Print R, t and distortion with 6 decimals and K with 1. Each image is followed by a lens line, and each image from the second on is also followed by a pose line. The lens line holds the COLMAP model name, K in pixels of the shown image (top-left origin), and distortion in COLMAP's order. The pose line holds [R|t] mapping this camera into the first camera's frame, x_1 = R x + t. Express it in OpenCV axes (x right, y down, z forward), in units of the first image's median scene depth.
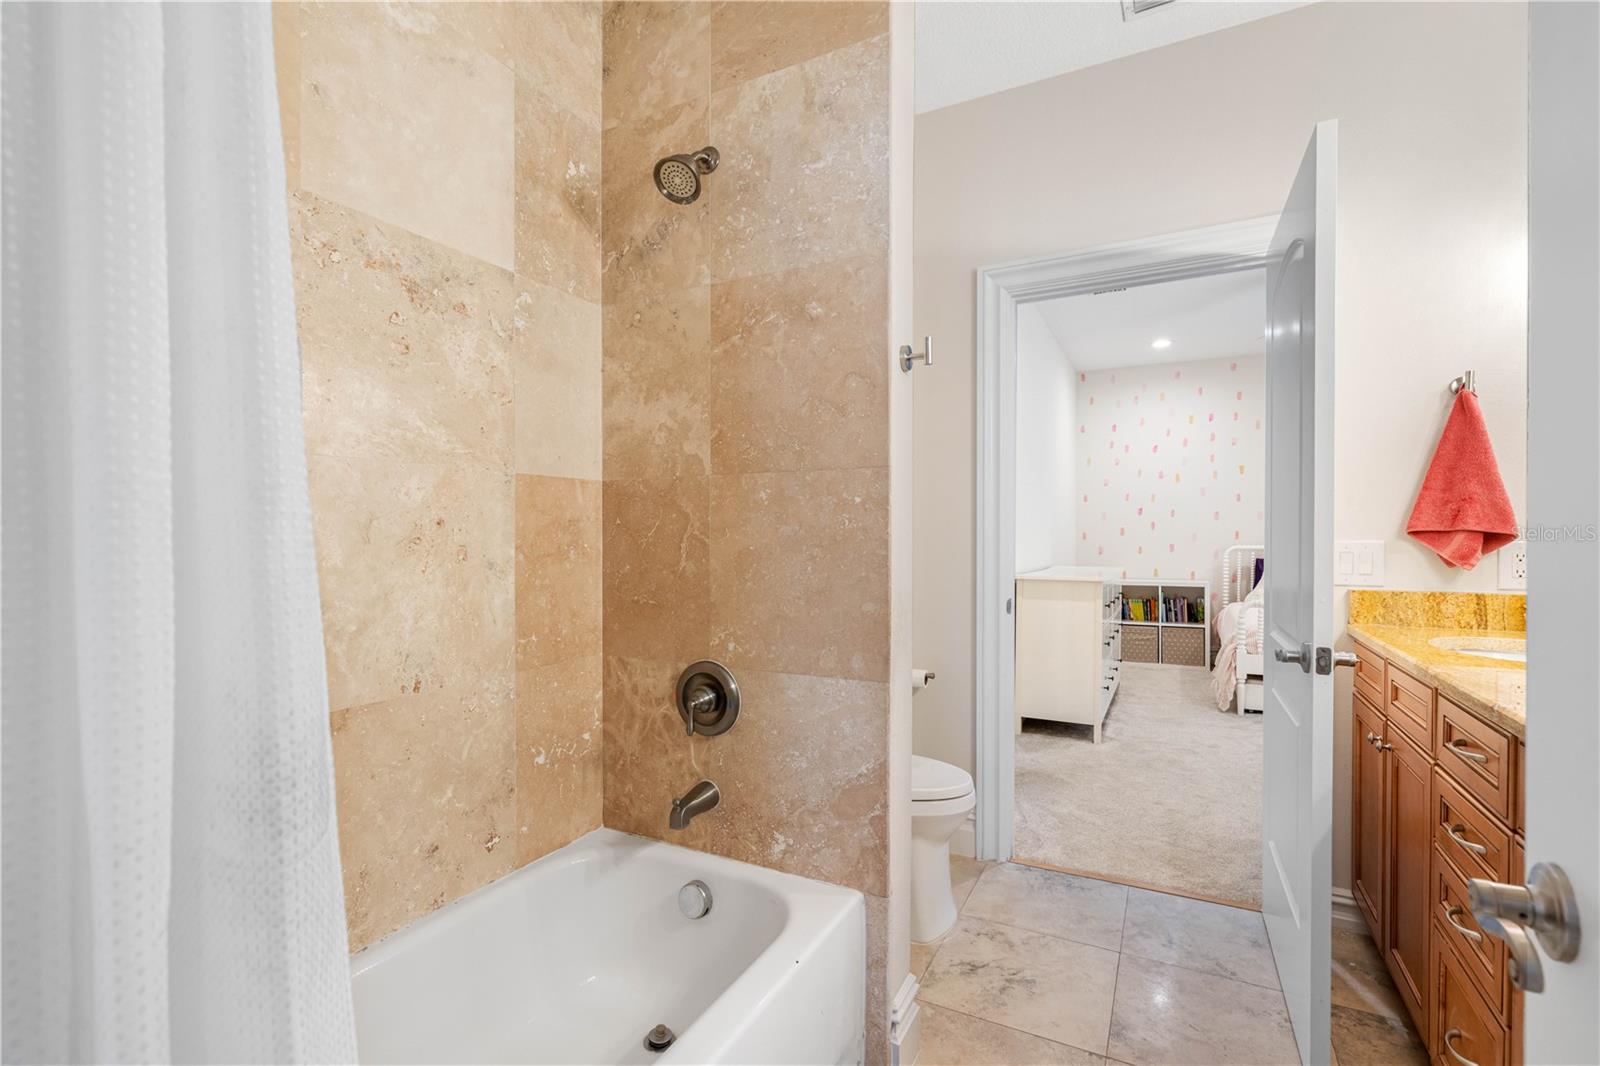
lens RADIAL K [[732.0, 0, 798.6], [0, 732.0, 535.6], [0, 0, 1]] dist [-0.007642, 0.004656]
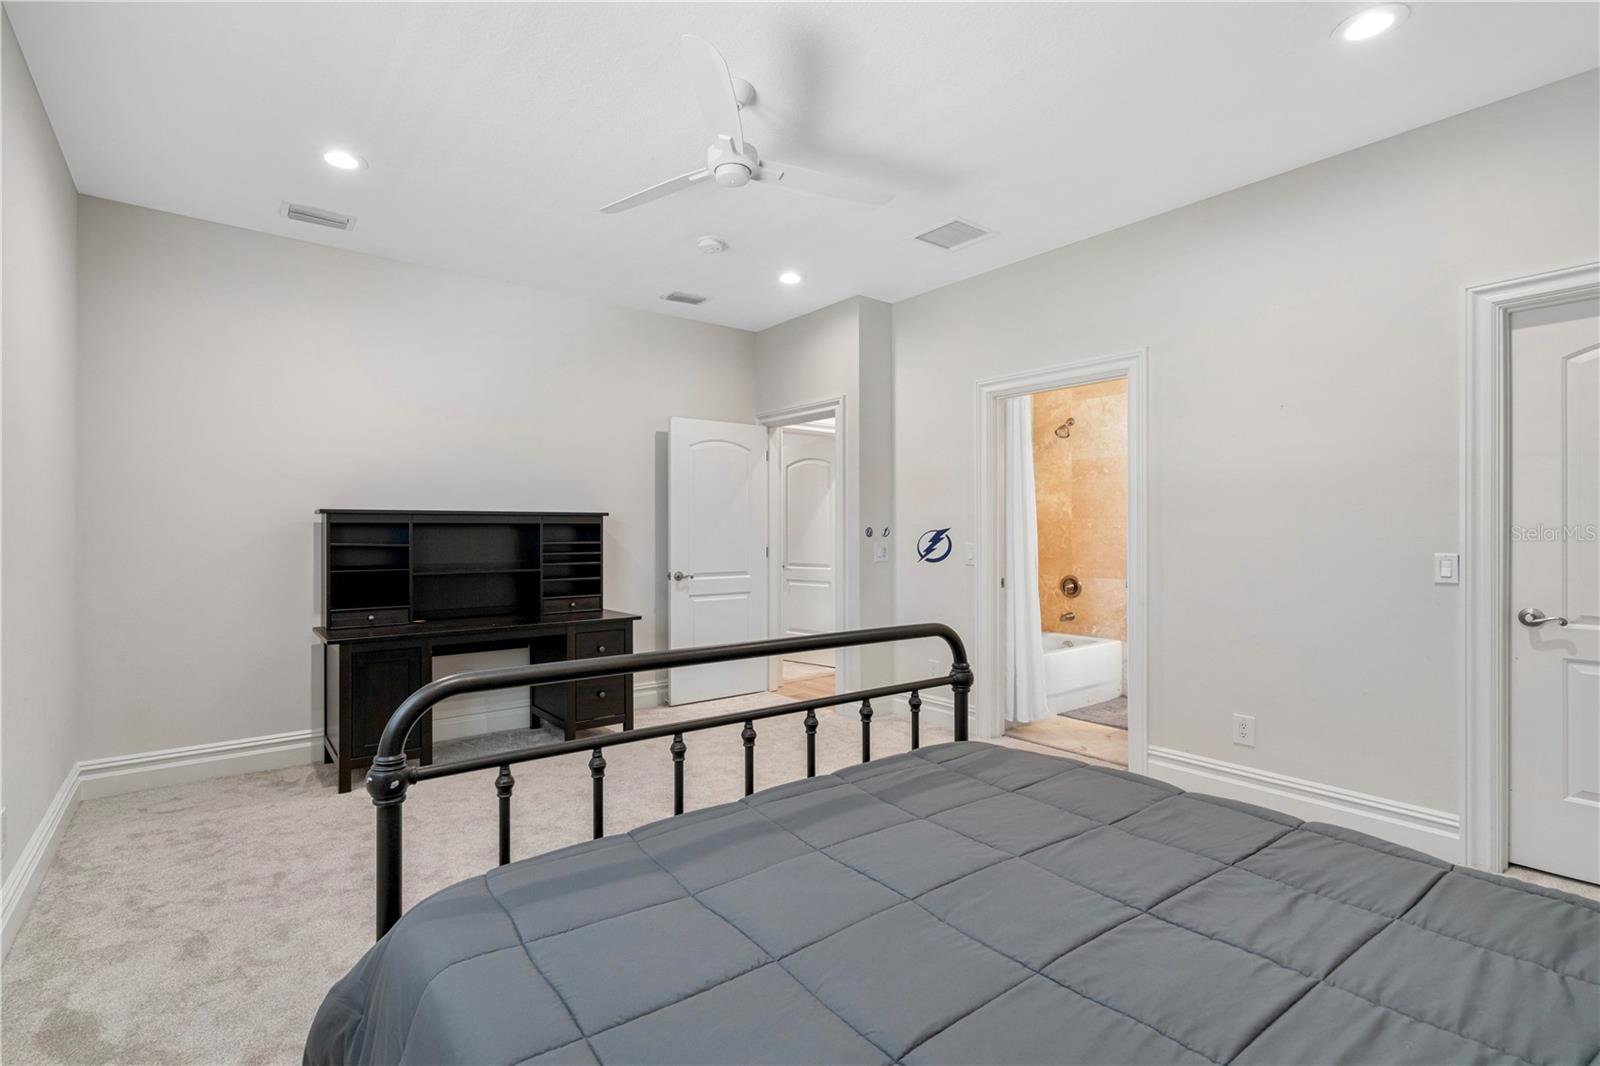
lens RADIAL K [[732.0, 0, 793.0], [0, 732.0, 527.6], [0, 0, 1]] dist [-0.007642, 0.004656]
pose [[0.909266, -0.002775, -0.416207, 0.102872], [0.003477, 0.999994, 0.000929, -0.046110], [0.416201, -0.002292, 0.909270, -2.412205]]
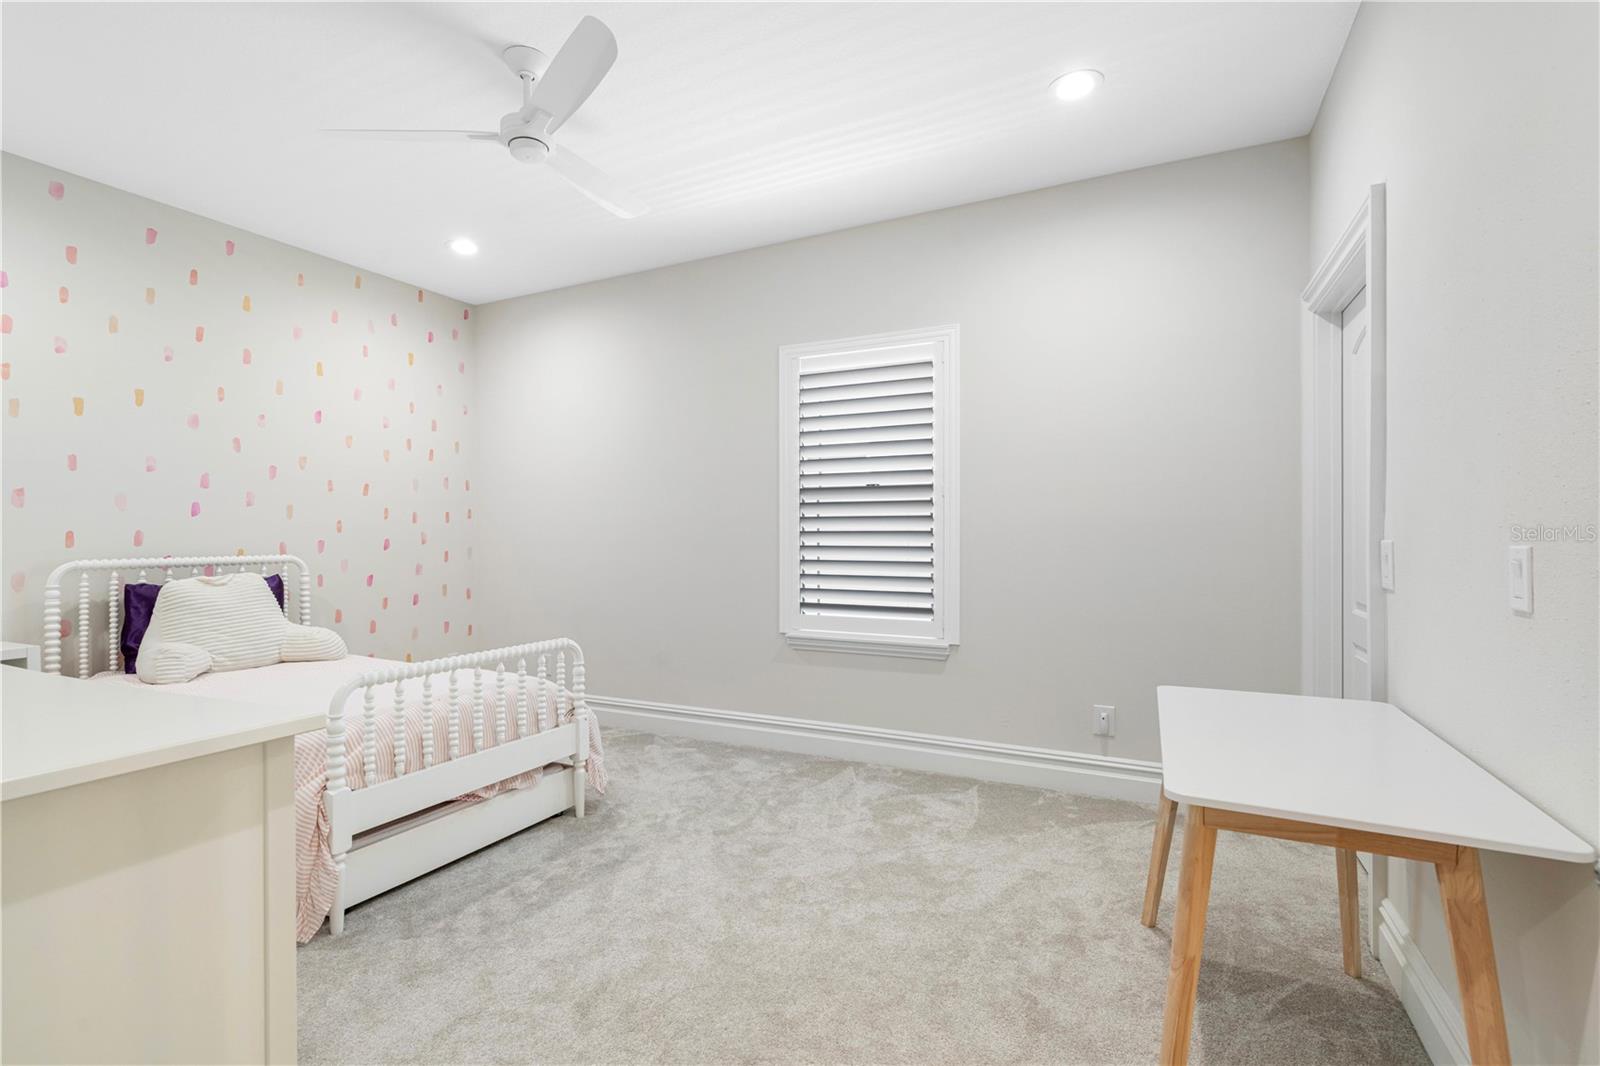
lens RADIAL K [[732.0, 0, 799.6], [0, 732.0, 531.3], [0, 0, 1]] dist [-0.007642, 0.004656]
pose [[-0.024784, -0.004773, 0.999681, 0.315021], [0.007877, 0.999957, 0.004970, -0.014787], [-0.999662, 0.007998, -0.024746, 1.630815]]
